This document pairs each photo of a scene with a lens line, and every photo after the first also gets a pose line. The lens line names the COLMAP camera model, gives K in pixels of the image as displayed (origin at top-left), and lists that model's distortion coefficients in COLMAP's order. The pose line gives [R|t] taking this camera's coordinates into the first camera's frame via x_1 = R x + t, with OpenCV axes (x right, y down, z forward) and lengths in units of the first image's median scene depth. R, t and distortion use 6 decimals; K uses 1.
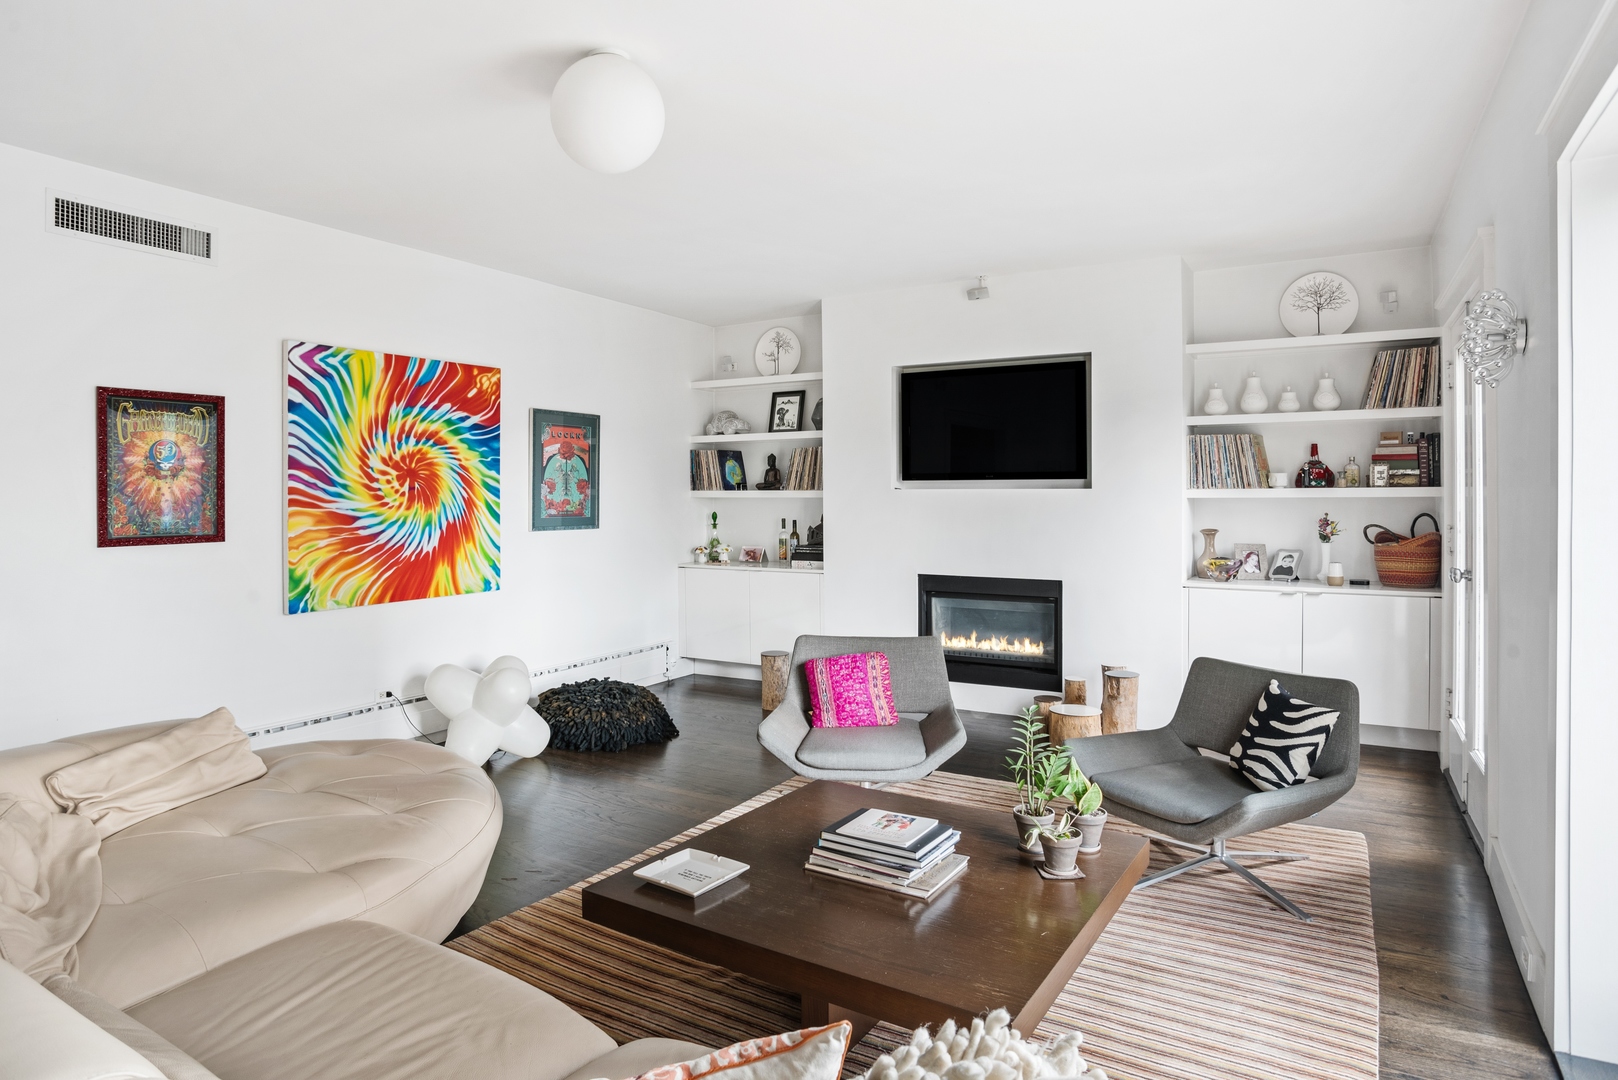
lens RADIAL K [[930.9, 0, 806.6], [0, 930.9, 505.4], [0, 0, 1]] dist [-0.038358, 0.011061]
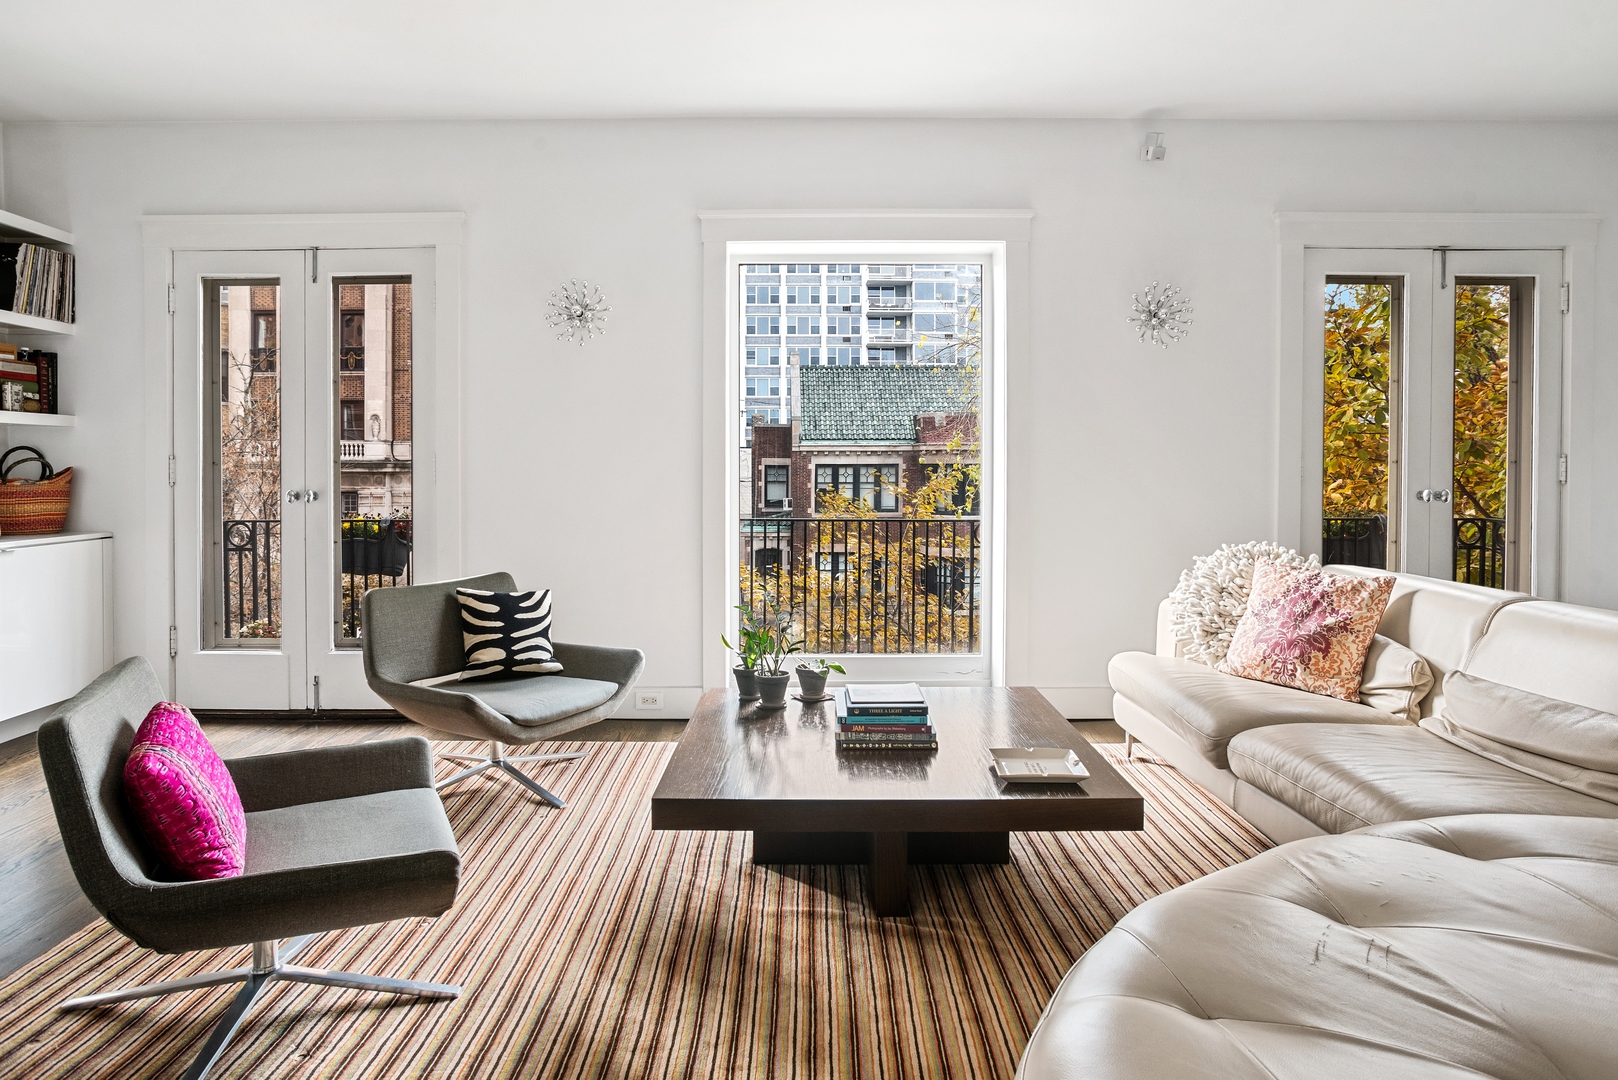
lens RADIAL K [[930.9, 0, 789.9], [0, 930.9, 485.2], [0, 0, 1]] dist [-0.038358, 0.011061]
pose [[-0.477011, -0.012166, 0.878813, -0.380295], [0.015631, 0.999629, 0.022323, 0.035299], [-0.878758, 0.024386, -0.476644, 0.748531]]
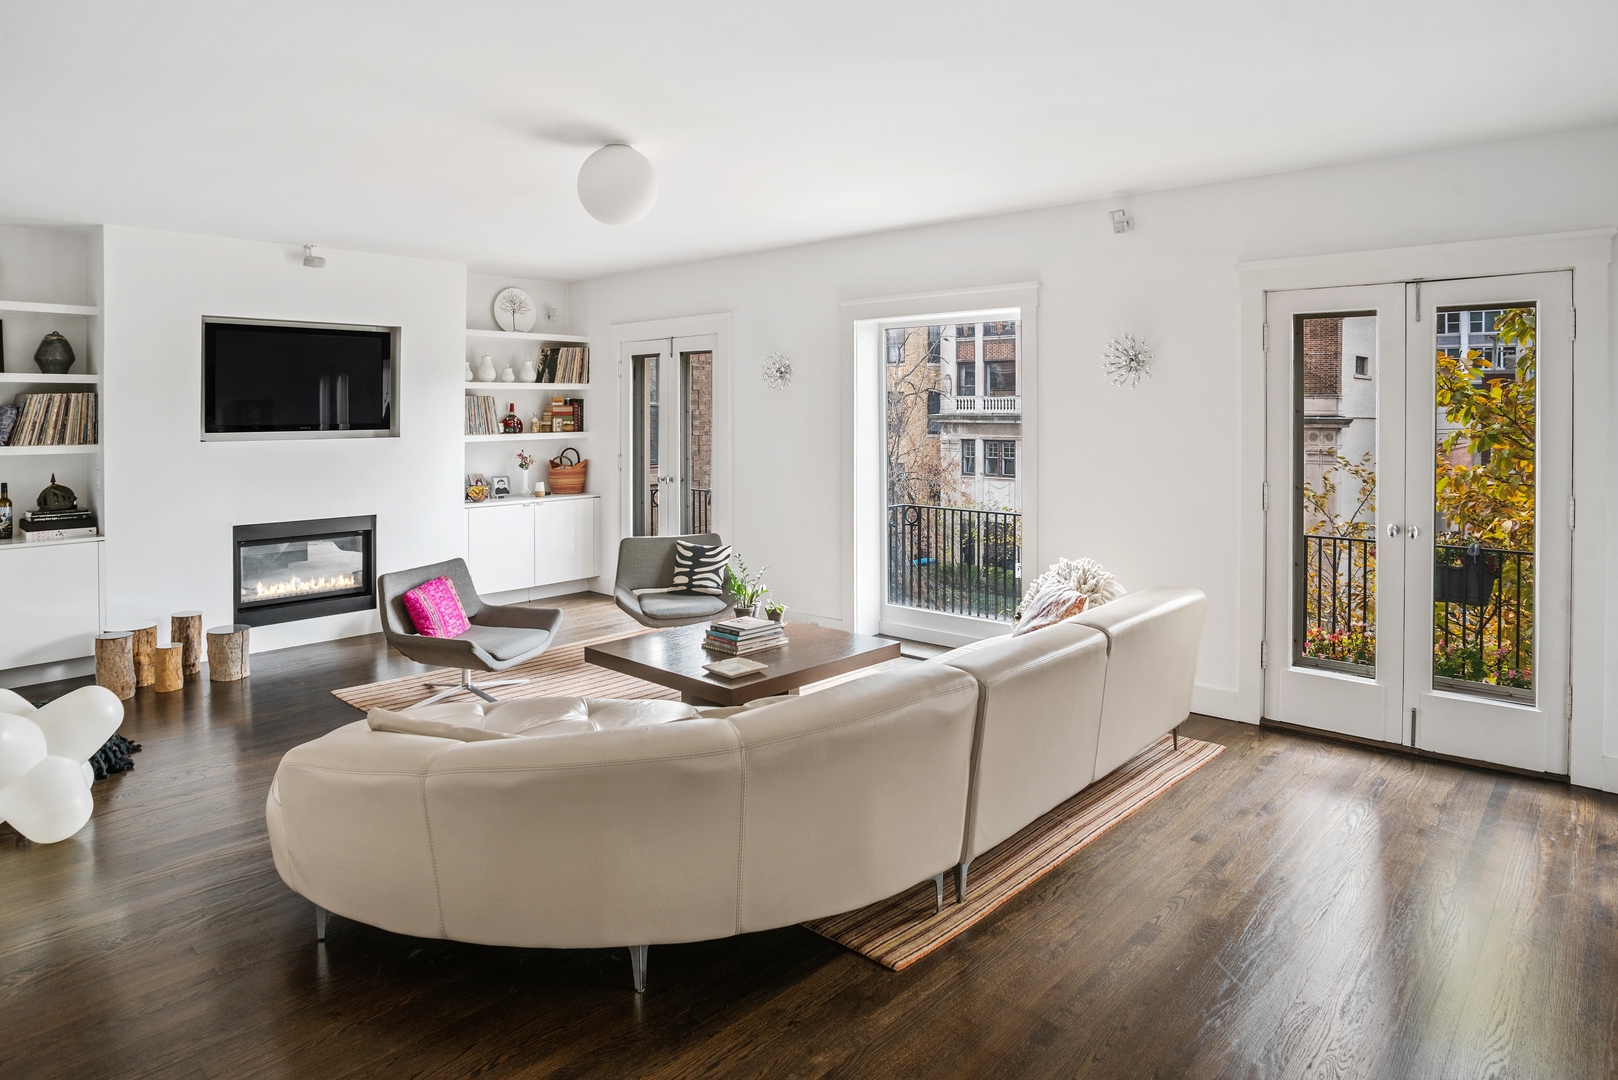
lens RADIAL K [[930.9, 0, 842.5], [0, 930.9, 417.2], [0, 0, 1]] dist [-0.038358, 0.011061]
pose [[0.190679, -0.003050, 0.981648, -0.820321], [0.017522, 0.999846, -0.000297, -0.035372], [-0.981496, 0.017257, 0.190704, 0.198722]]
